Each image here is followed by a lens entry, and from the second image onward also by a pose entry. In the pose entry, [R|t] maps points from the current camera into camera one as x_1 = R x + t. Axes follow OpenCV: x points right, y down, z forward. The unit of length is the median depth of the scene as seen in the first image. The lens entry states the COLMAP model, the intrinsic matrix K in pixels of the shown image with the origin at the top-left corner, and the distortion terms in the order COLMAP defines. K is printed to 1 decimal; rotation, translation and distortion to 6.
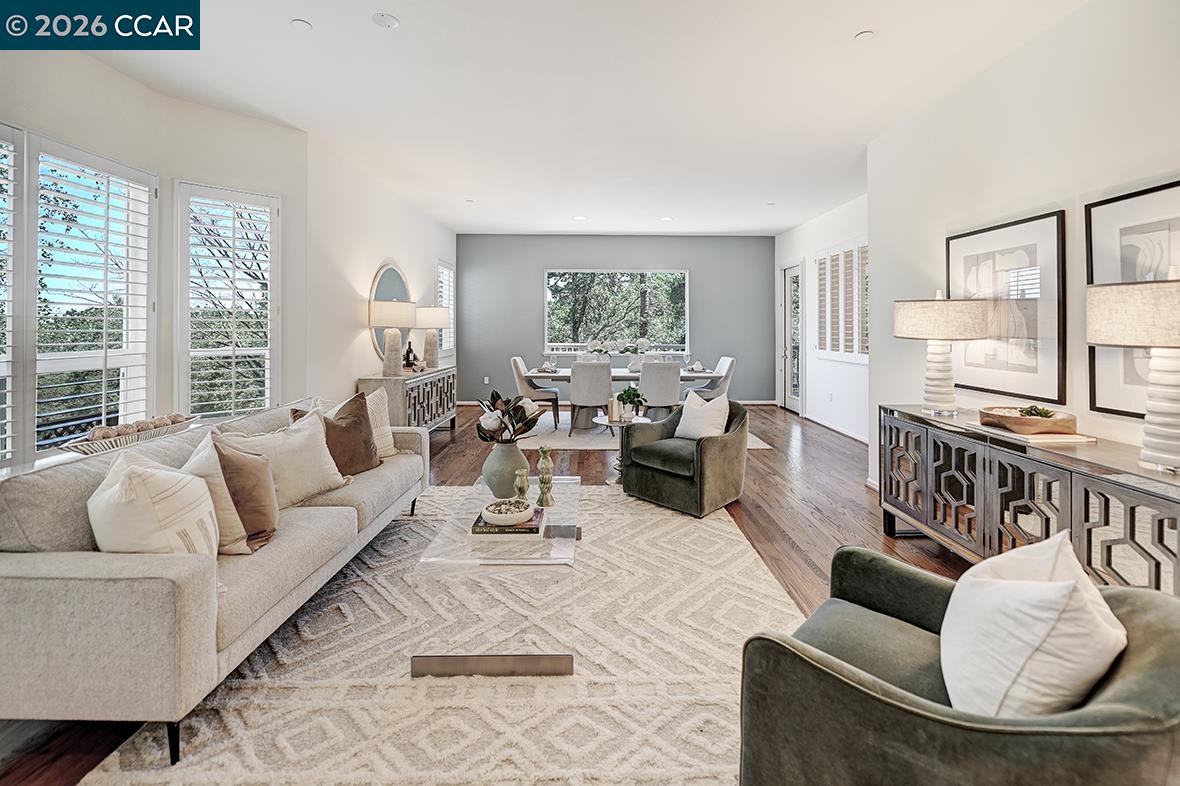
lens RADIAL K [[518.3, 0, 642.3], [0, 518.3, 328.7], [0, 0, 1]] dist [-0.011021, -0.000288]
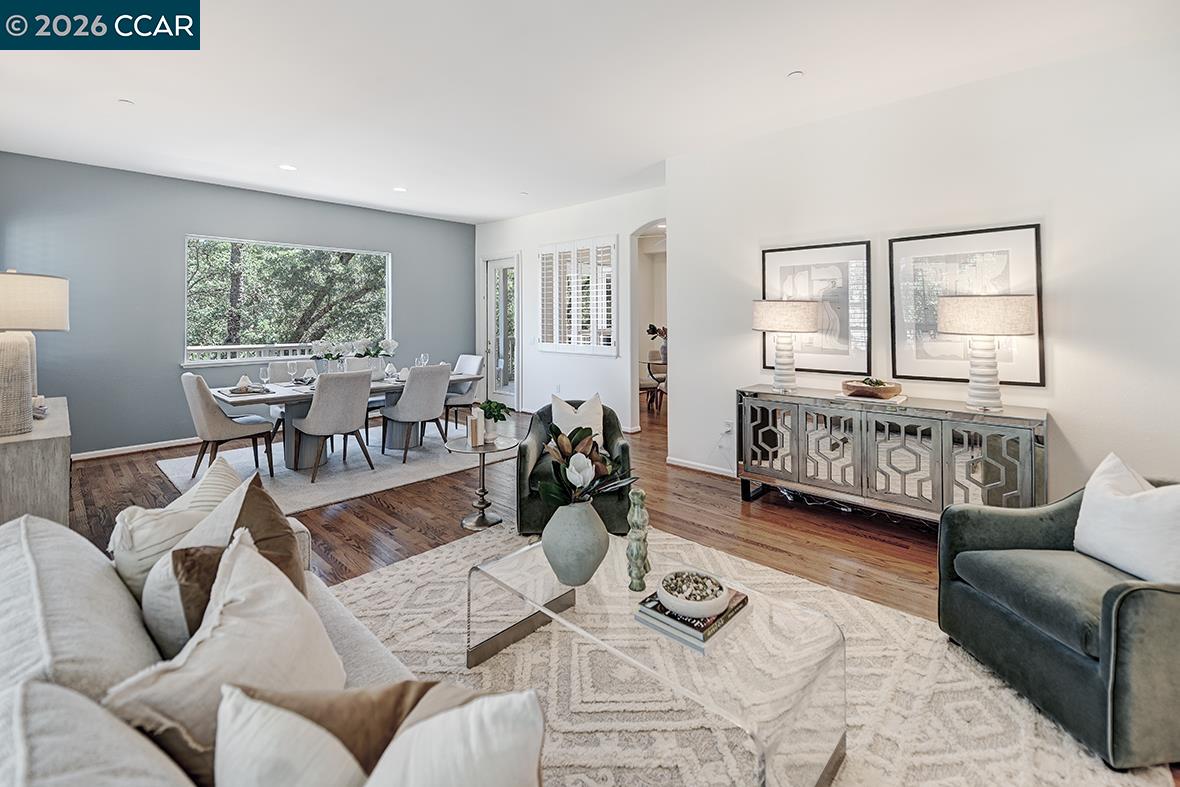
lens RADIAL K [[505.9, 0, 651.9], [0, 505.9, 313.0], [0, 0, 1]] dist [-0.004852, -0.000532]
pose [[0.711296, 0.006042, 0.702866, -0.522337], [0.004589, 0.999902, -0.013240, -0.010593], [-0.702877, 0.012643, 0.711199, 0.361511]]
